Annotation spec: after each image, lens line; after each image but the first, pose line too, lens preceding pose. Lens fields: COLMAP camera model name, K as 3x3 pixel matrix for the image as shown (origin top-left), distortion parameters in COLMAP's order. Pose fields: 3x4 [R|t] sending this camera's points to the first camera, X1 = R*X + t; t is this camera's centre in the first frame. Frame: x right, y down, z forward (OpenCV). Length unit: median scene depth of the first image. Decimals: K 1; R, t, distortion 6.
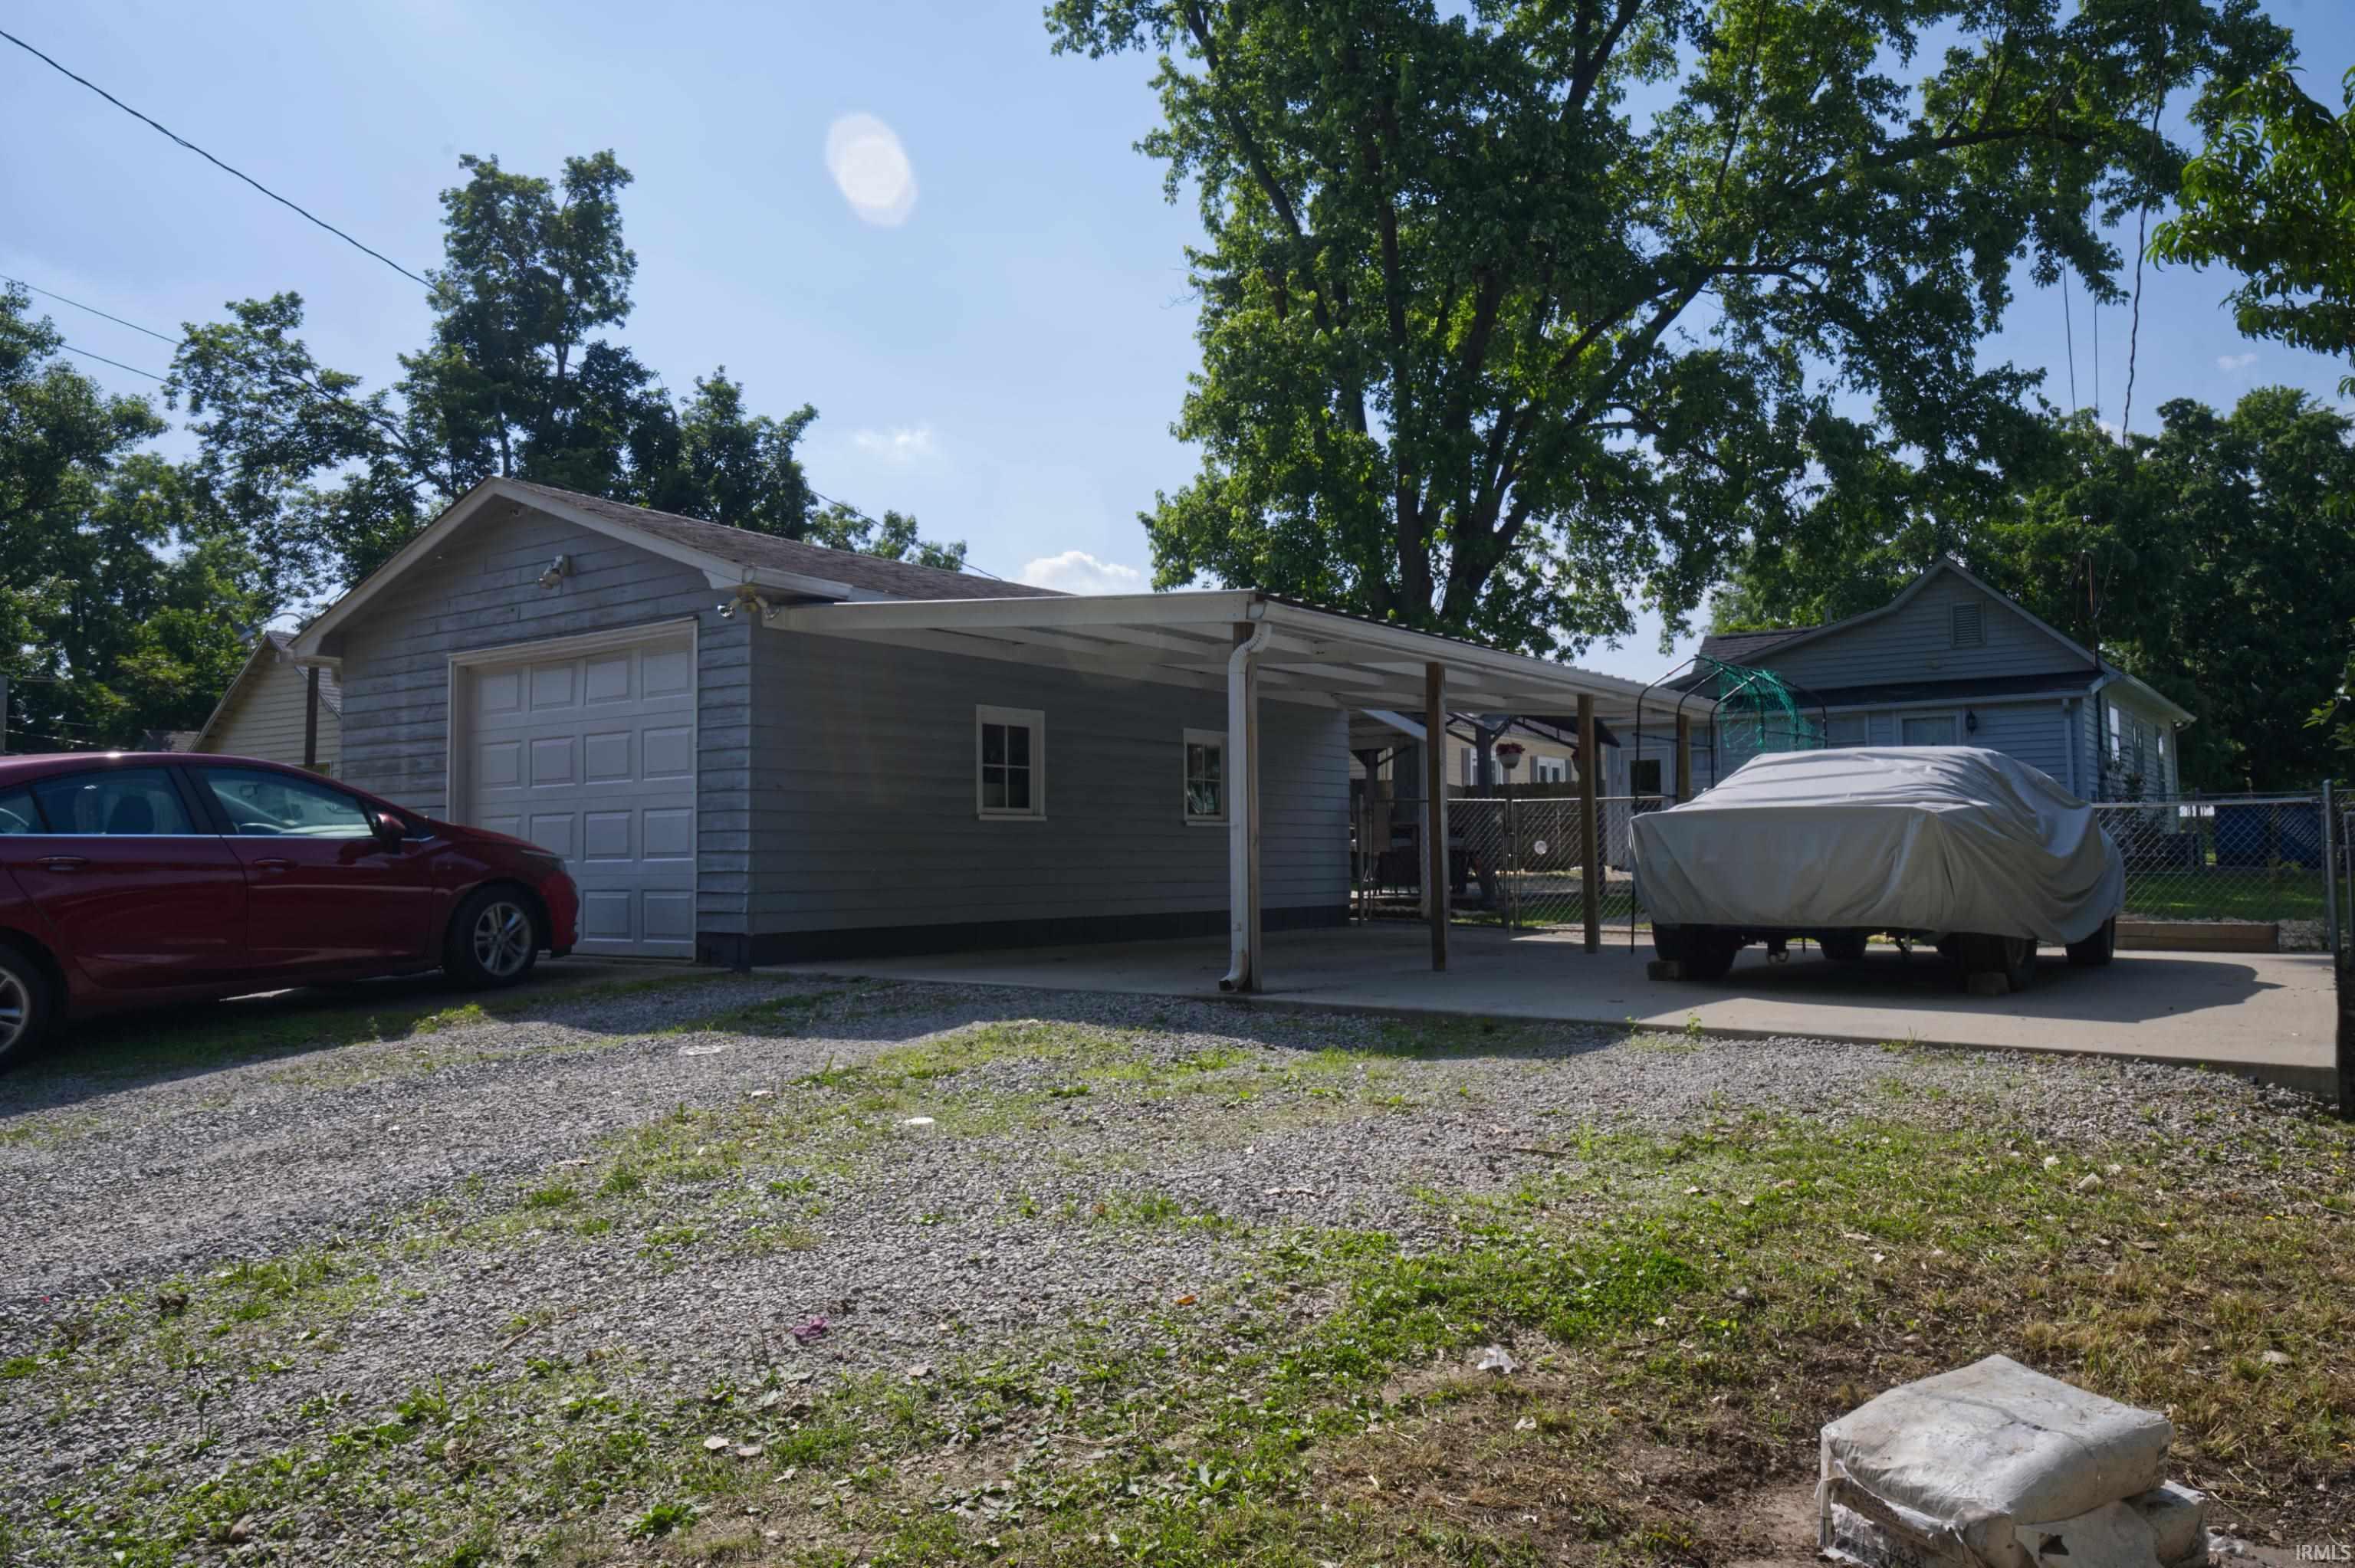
lens RADIAL K [[1635.7, 0, 1177.5], [0, 1635.7, 784.0], [0, 0, 1]] dist [0.038931, -0.083673]
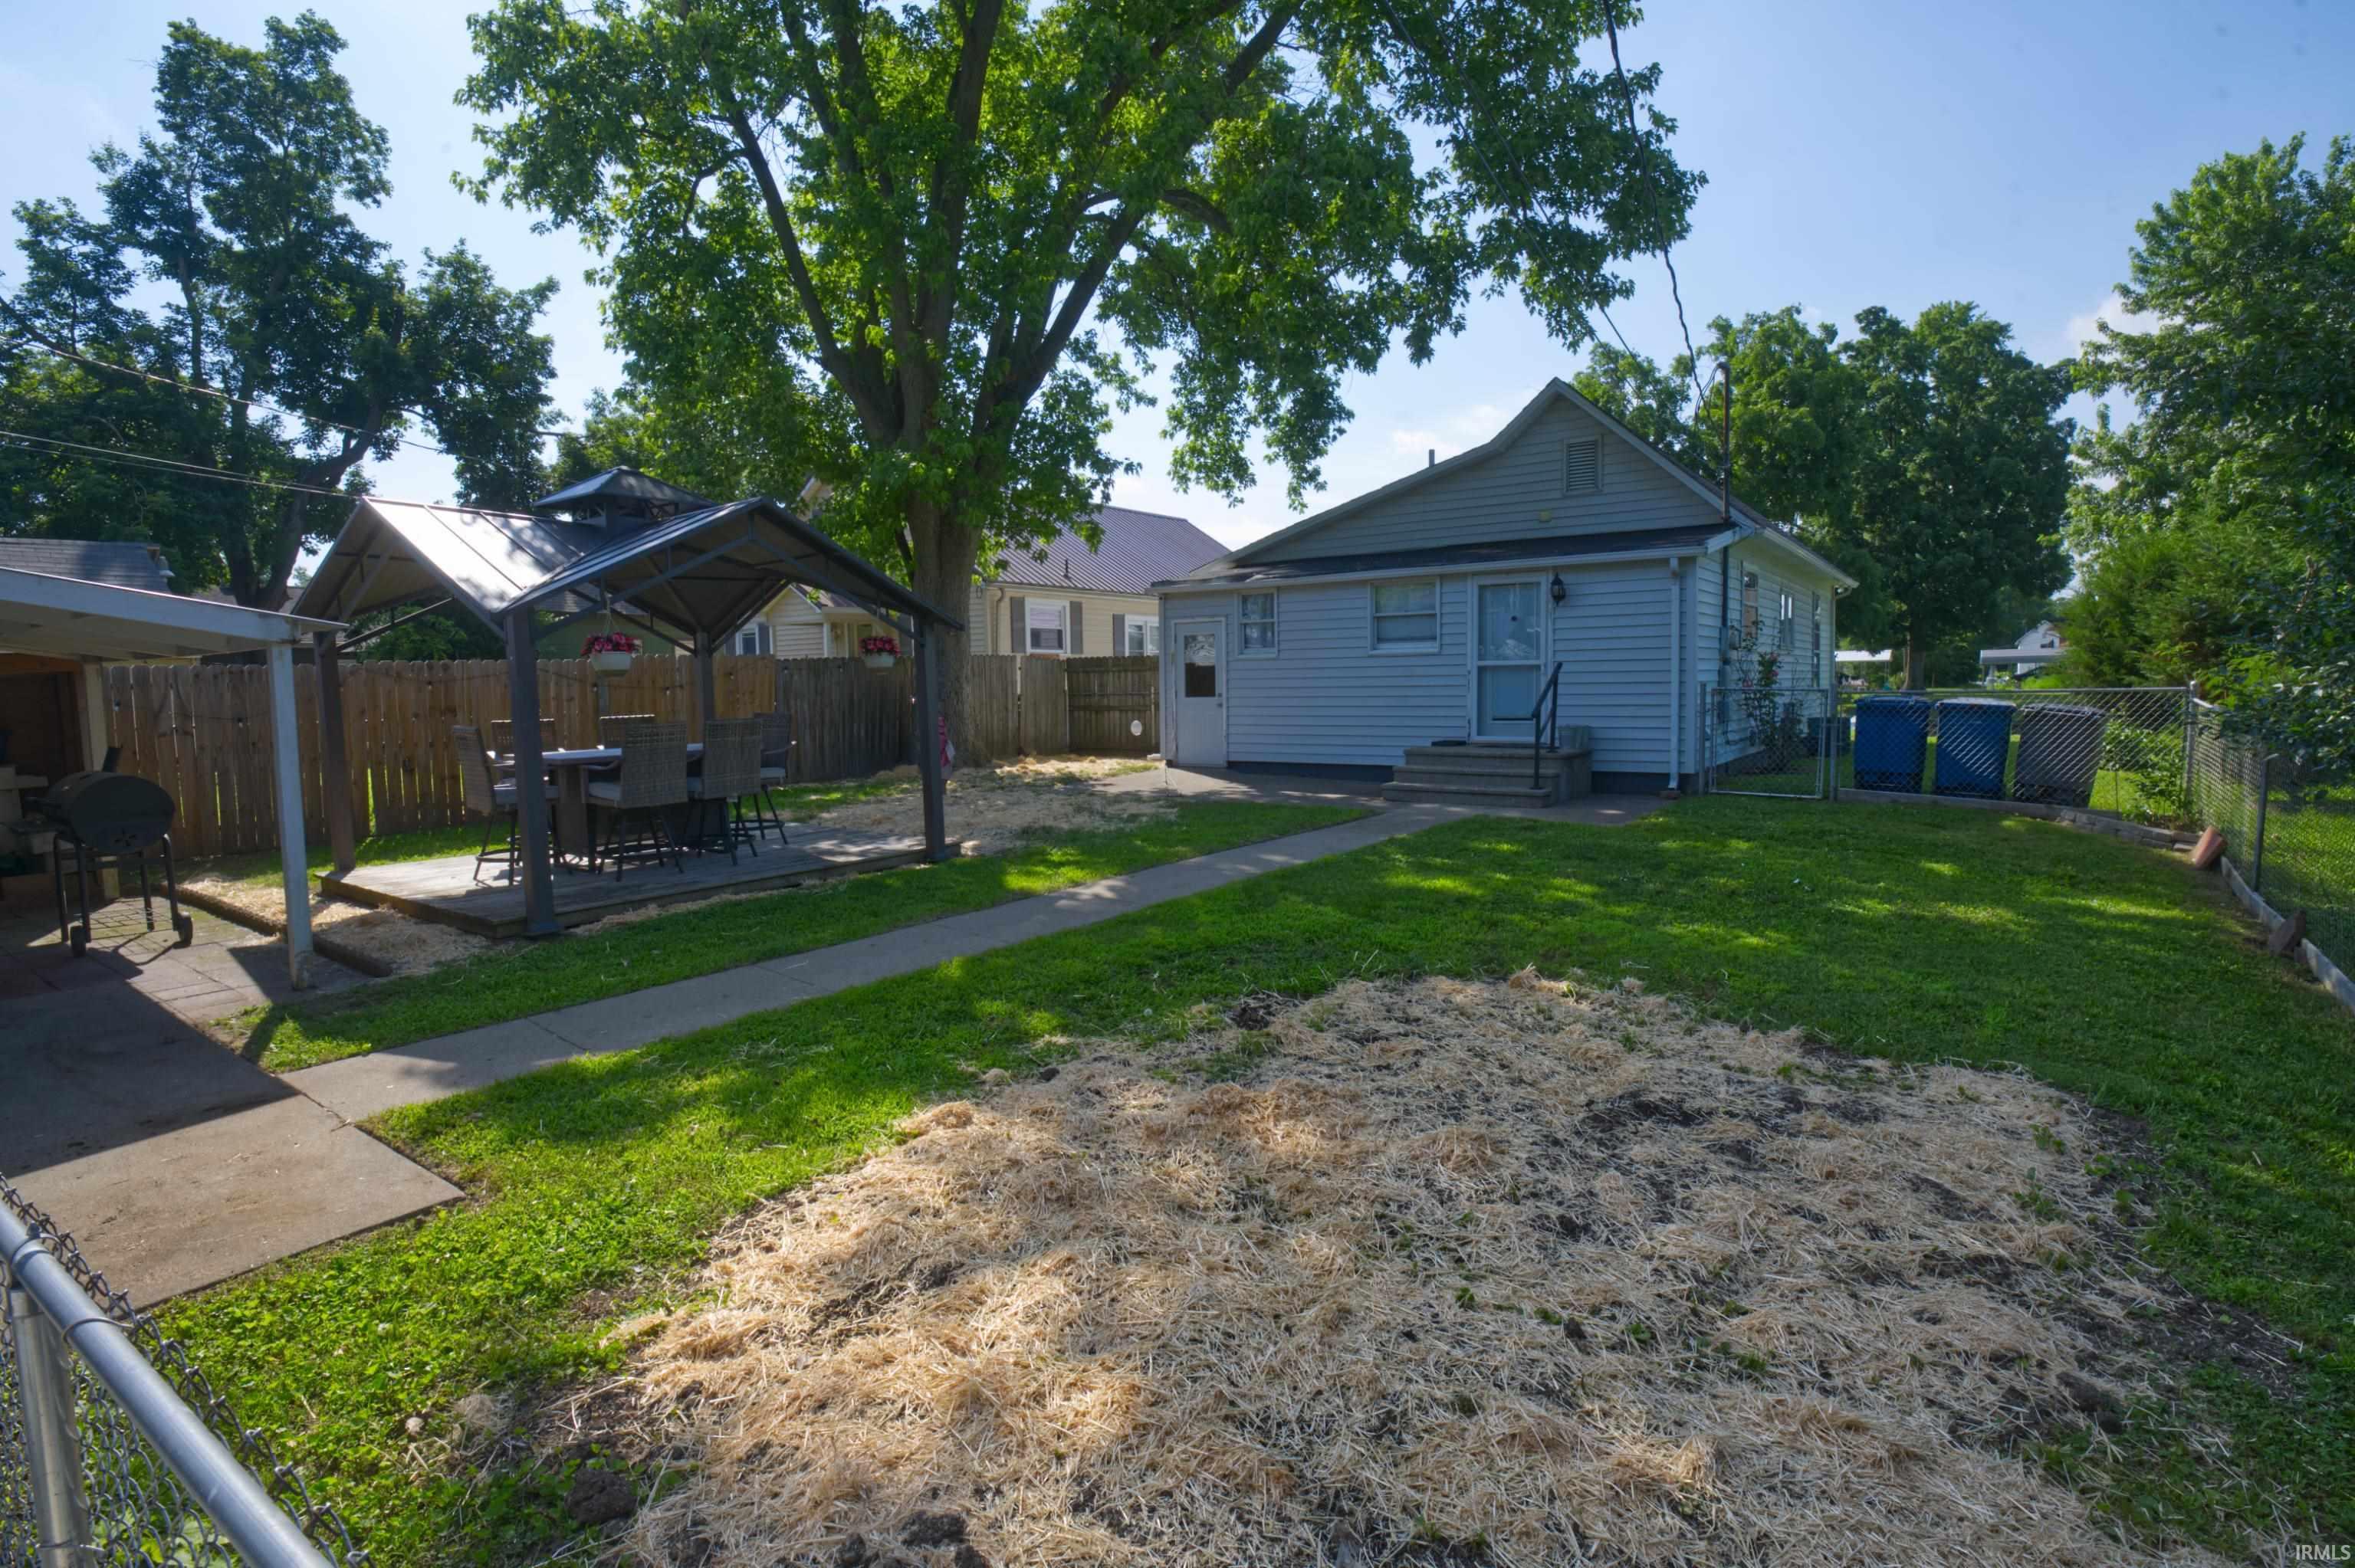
lens RADIAL K [[1163.4, 0, 1177.5], [0, 1163.4, 784.0], [0, 0, 1]] dist [-0.037140, 0.000814]
pose [[0.999852, -0.005589, 0.016251, 0.158509], [0.003348, 0.990870, 0.134782, -0.011284], [-0.016856, -0.134708, 0.990742, 0.246039]]
